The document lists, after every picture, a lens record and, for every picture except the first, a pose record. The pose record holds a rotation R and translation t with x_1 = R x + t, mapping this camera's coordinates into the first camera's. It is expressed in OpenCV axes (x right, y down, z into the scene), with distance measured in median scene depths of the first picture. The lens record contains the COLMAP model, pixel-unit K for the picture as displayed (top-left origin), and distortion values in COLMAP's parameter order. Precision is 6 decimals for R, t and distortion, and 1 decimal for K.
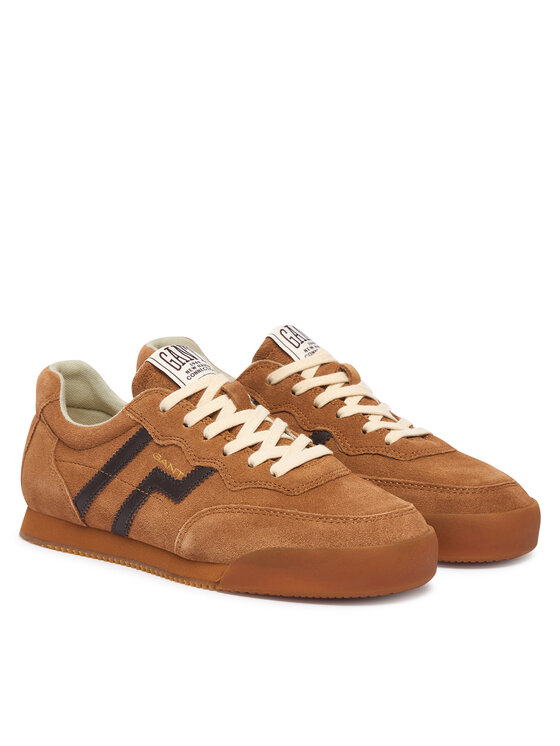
lens RADIAL K [[2227.3, 0, 279.8], [0, 2227.3, 373.5], [0, 0, 1]] dist [-0.087357, 0.000000]
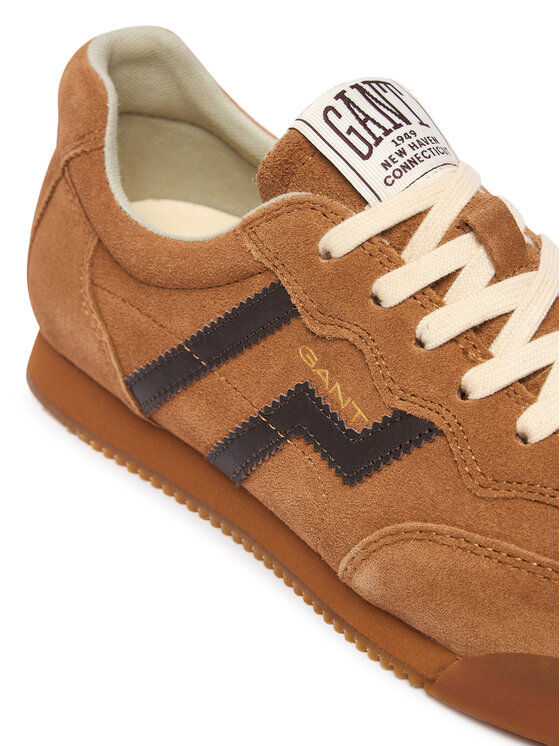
lens RADIAL K [[2323.0, 0, 280.5], [0, 2323.0, 371.4], [0, 0, 1]] dist [-0.080063, 0.000000]
pose [[0.996466, 0.063383, -0.055123, -0.034613], [-0.037858, 0.924675, 0.378870, -0.134828], [0.074985, -0.375444, 0.923807, 0.567146]]
